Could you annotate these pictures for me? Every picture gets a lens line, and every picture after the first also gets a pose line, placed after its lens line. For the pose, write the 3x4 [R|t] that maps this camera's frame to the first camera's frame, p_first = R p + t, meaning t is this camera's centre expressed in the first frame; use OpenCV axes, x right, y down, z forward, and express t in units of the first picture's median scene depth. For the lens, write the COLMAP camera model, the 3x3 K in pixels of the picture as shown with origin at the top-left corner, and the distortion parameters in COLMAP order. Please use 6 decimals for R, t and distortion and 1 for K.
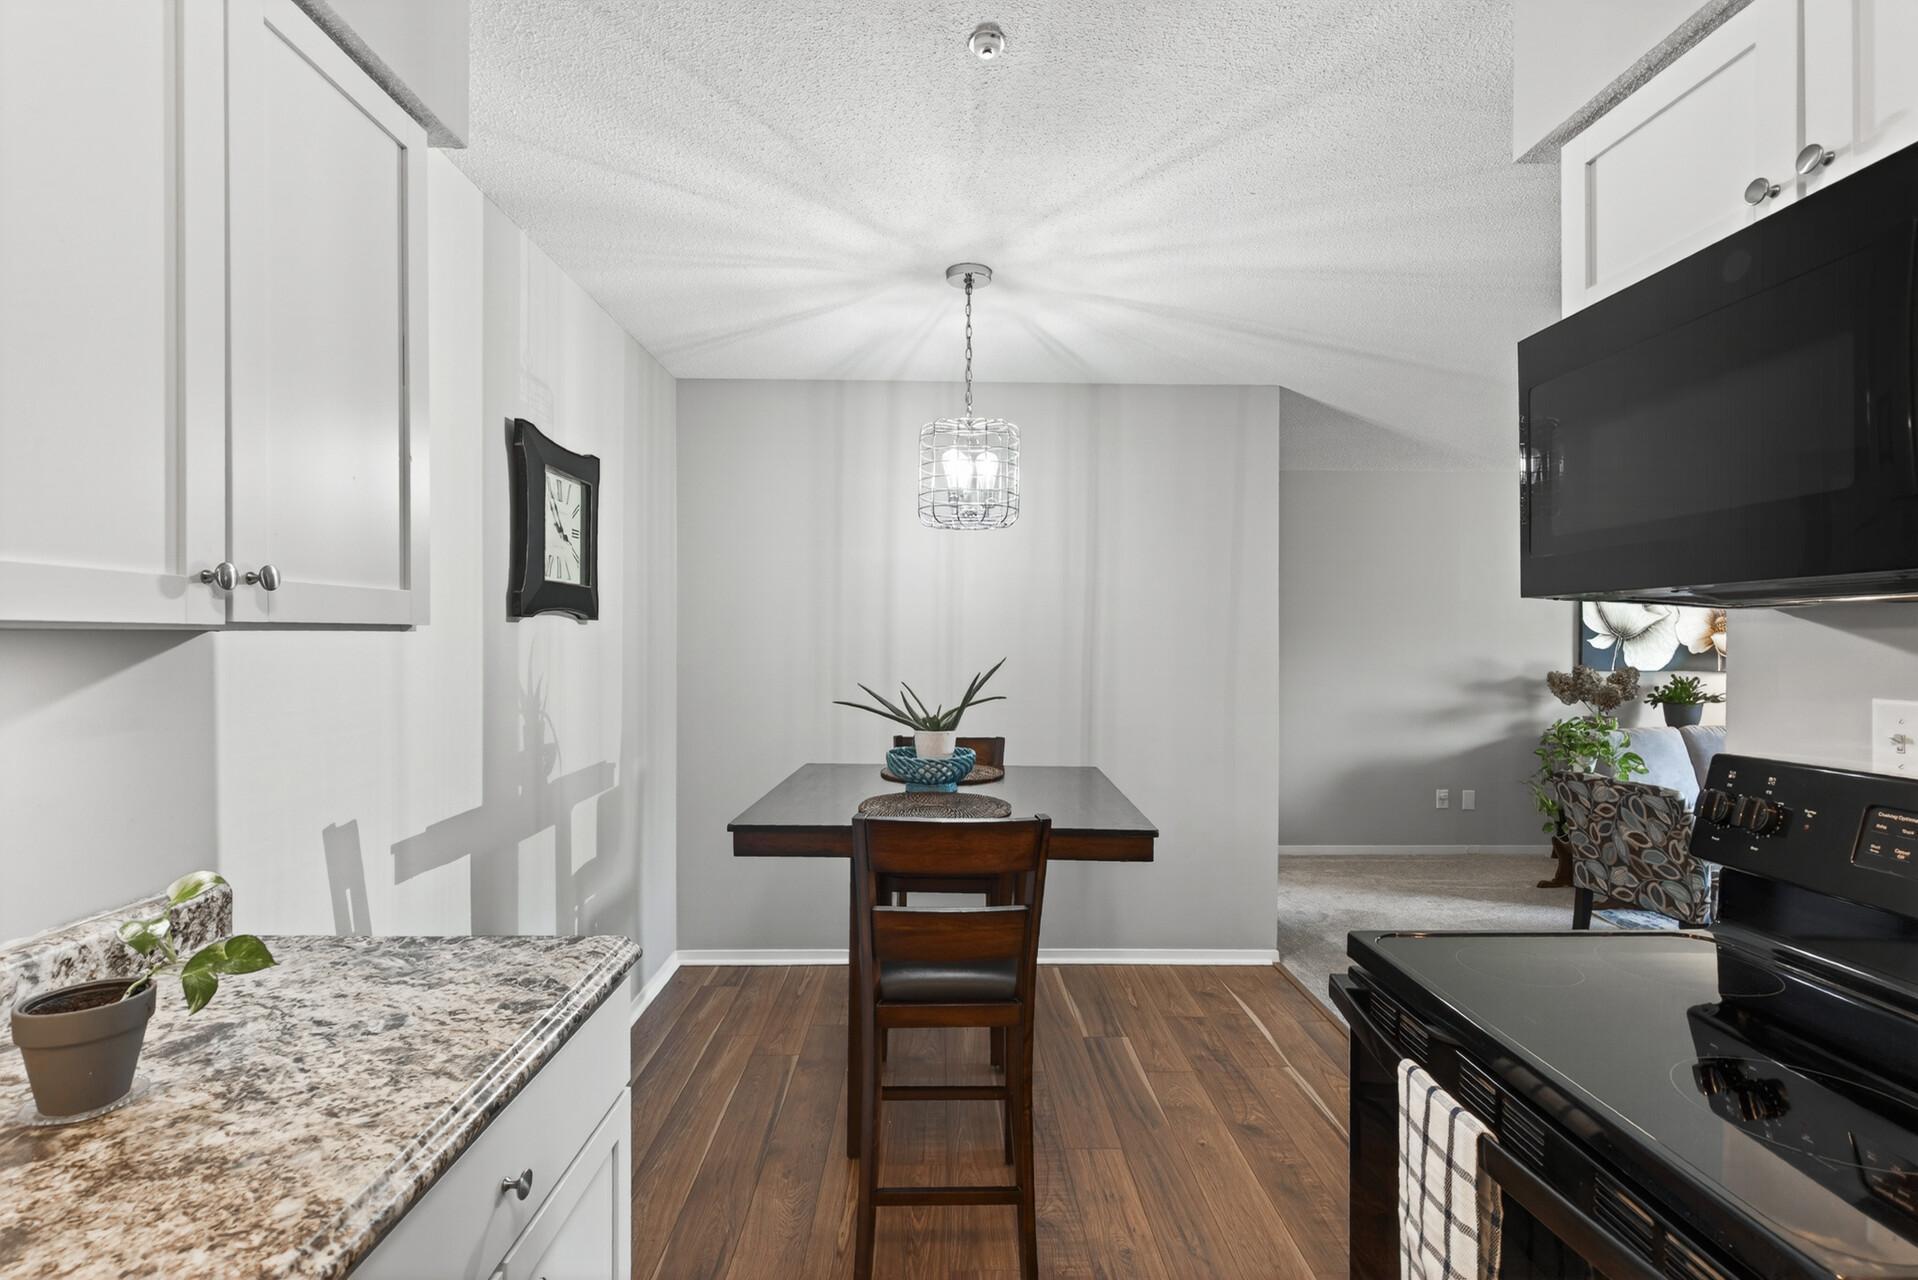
lens RADIAL K [[876.7, 0, 959.0], [0, 876.7, 640.0], [0, 0, 1]] dist [0.005829, -0.001179]
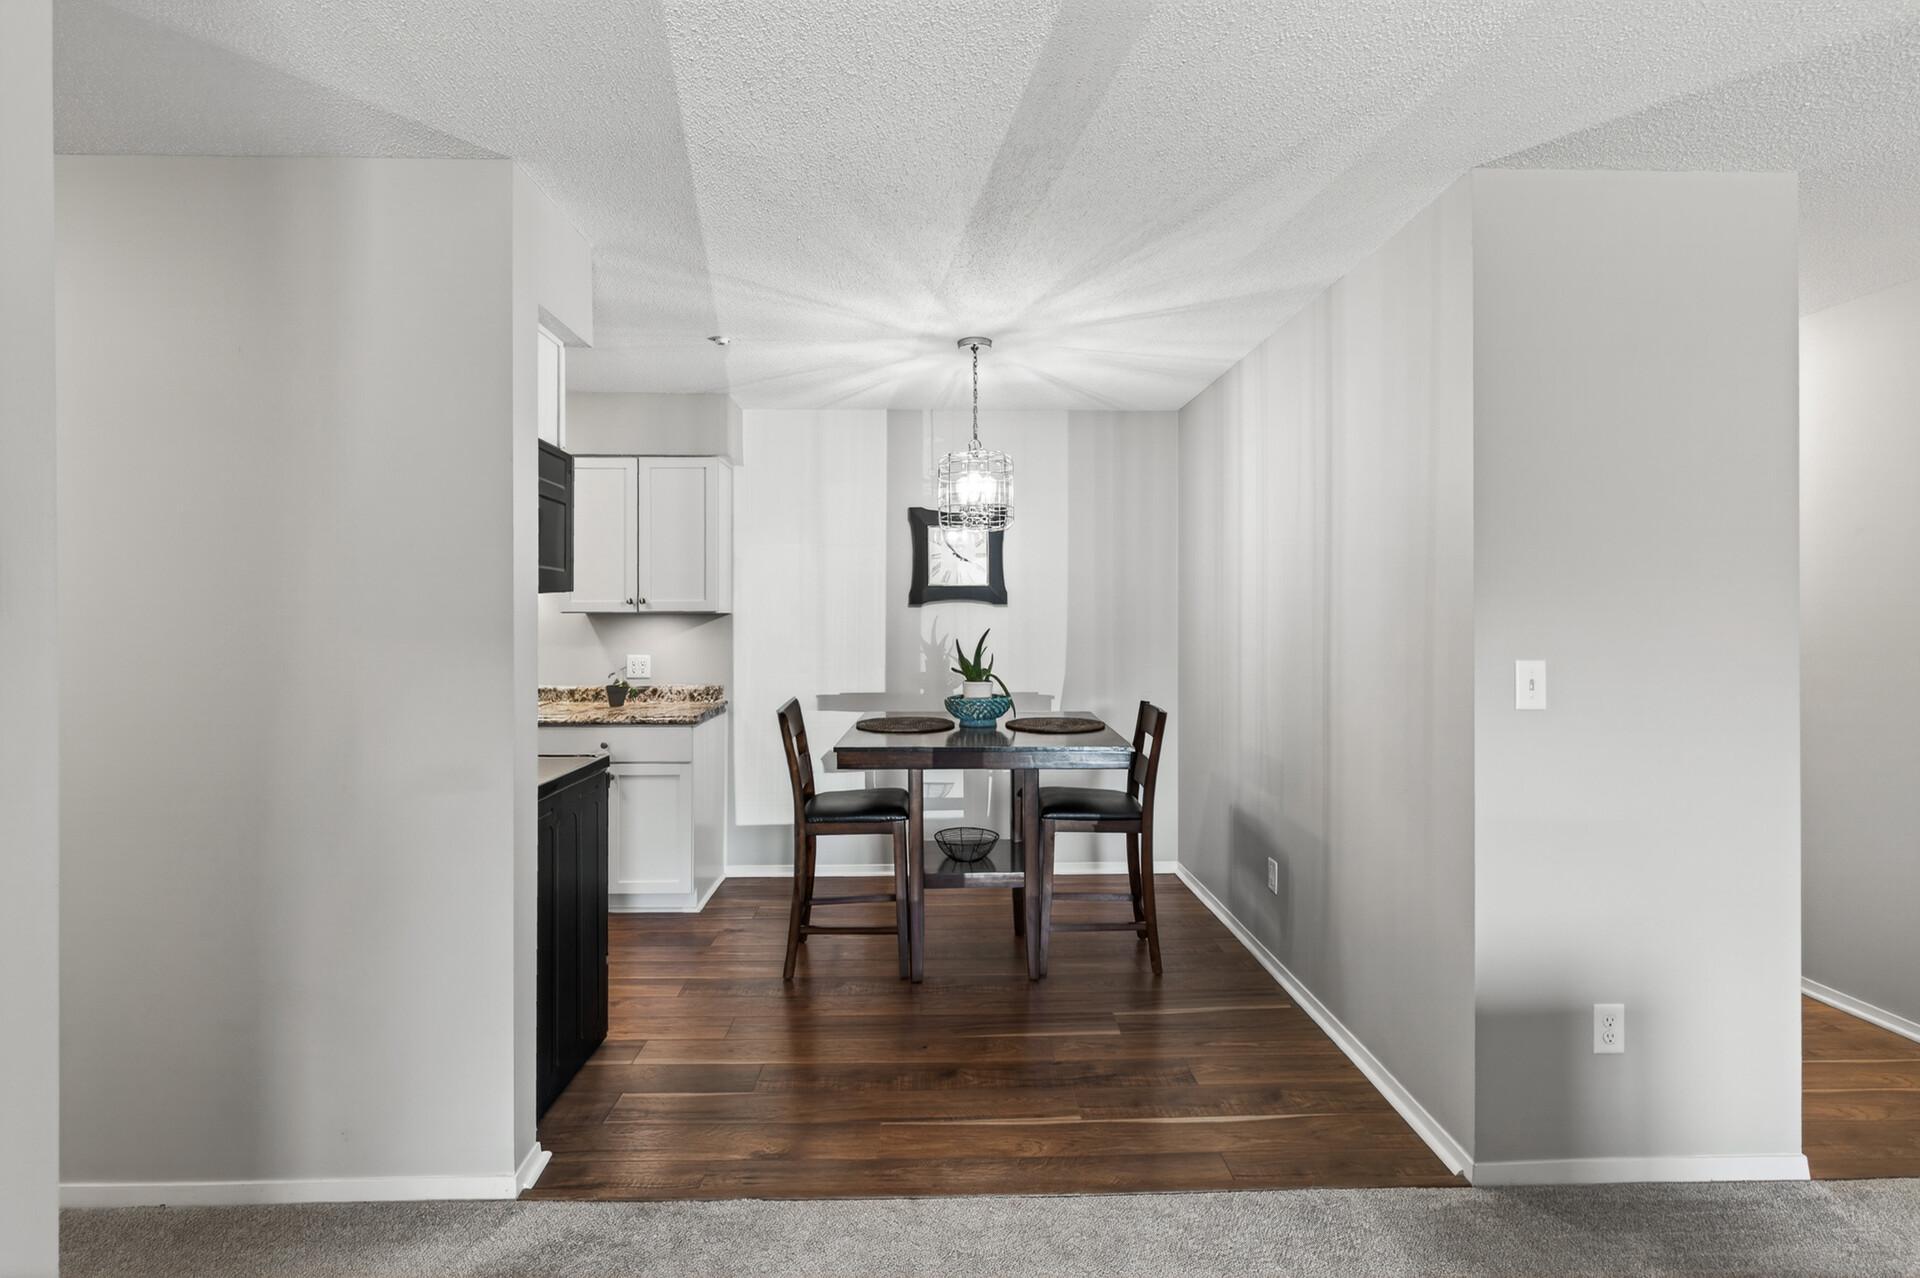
lens RADIAL K [[877.6, 0, 960.0], [0, 877.6, 639.0], [0, 0, 1]] dist [0.005829, -0.001179]
pose [[0.021796, 0.019265, -0.999577, 1.557847], [-0.001208, 0.999814, 0.019243, 0.014675], [0.999762, 0.000788, 0.021815, 1.074444]]
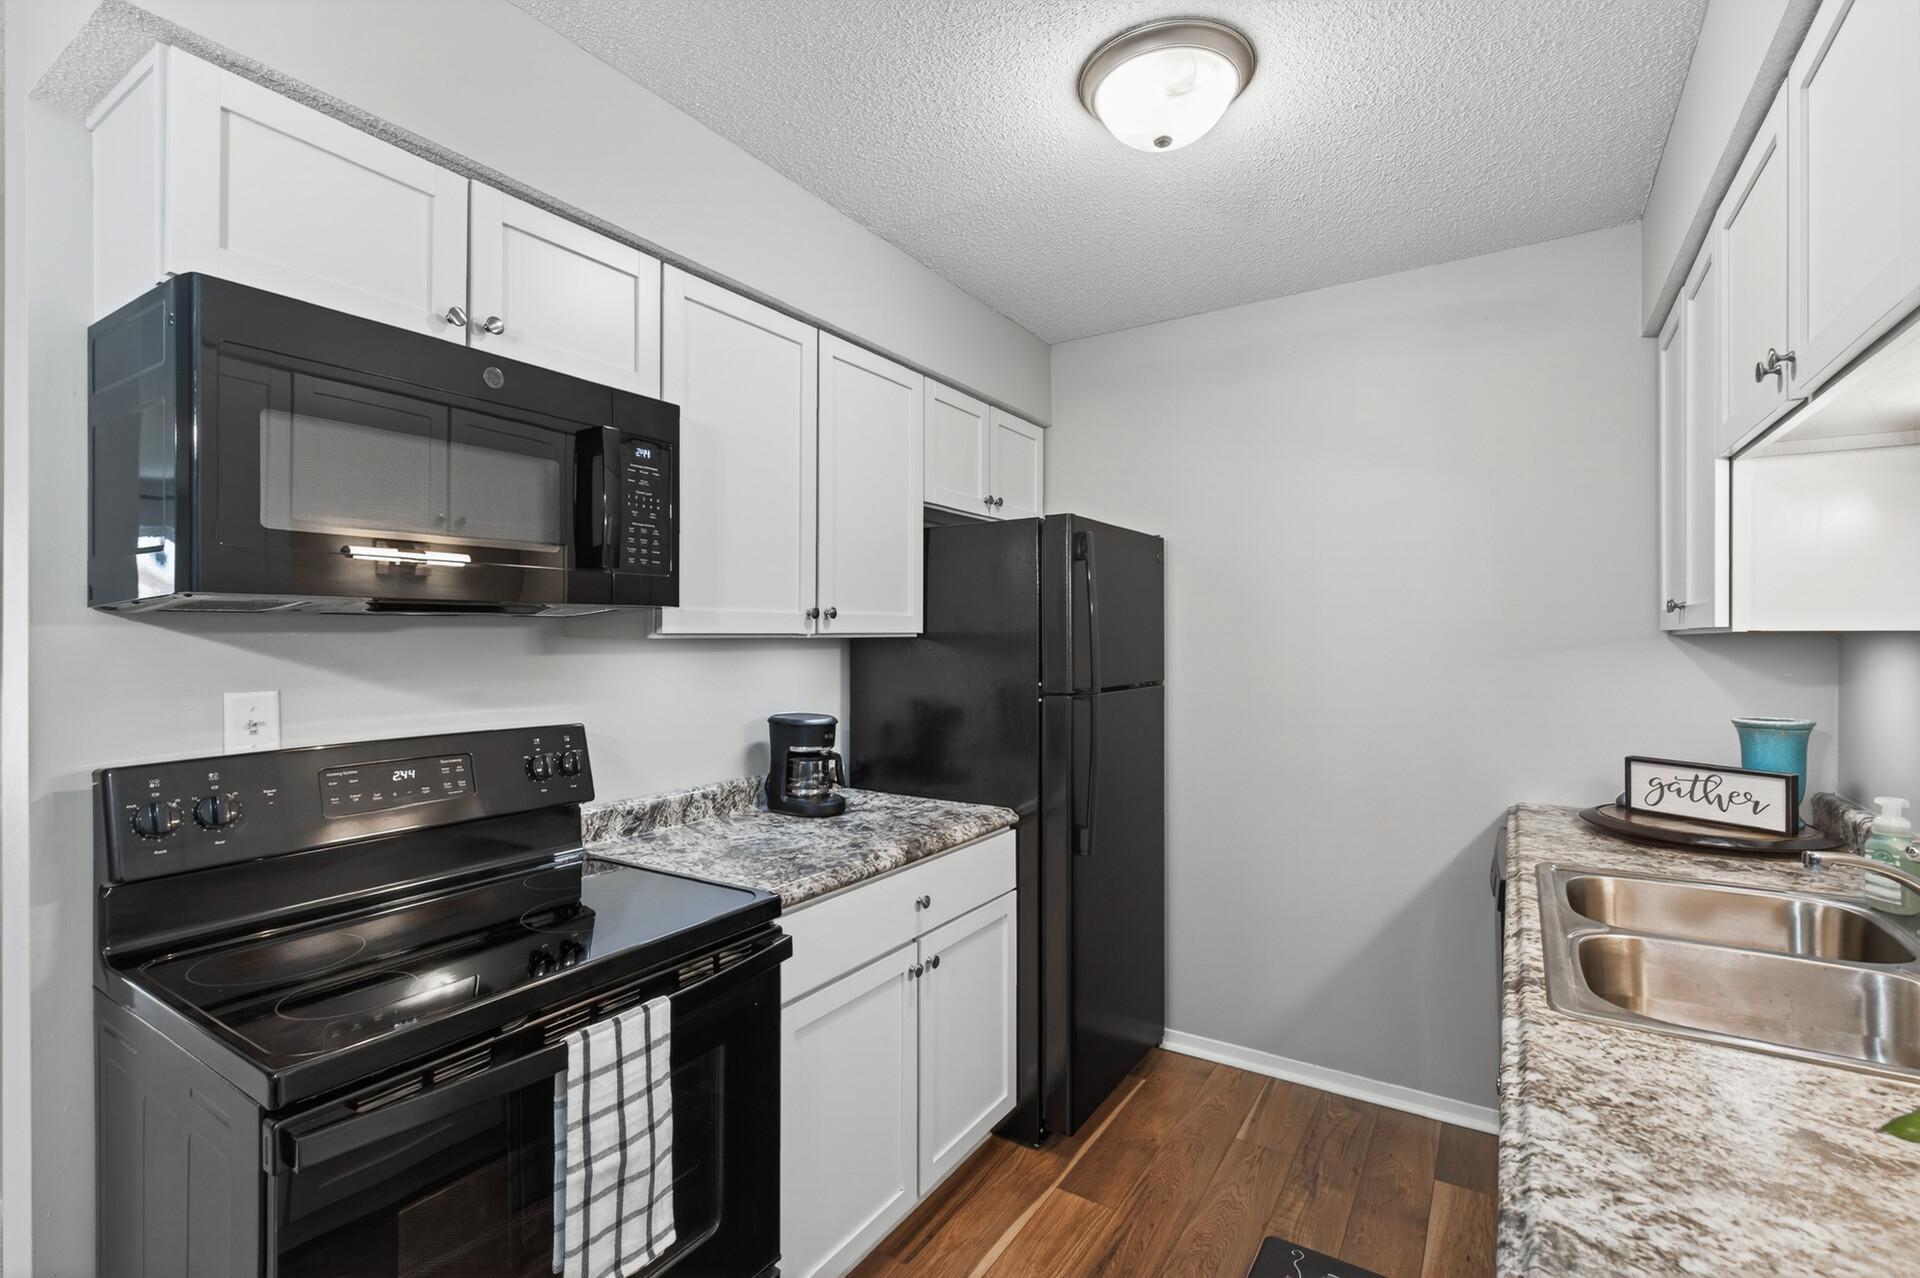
lens RADIAL K [[877.6, 0, 960.0], [0, 877.6, 639.0], [0, 0, 1]] dist [0.005829, -0.001179]
pose [[-0.834203, -0.000812, 0.551457, -0.233388], [0.002457, 0.999984, 0.005189, -0.004276], [-0.551452, 0.005684, -0.834187, 0.805421]]
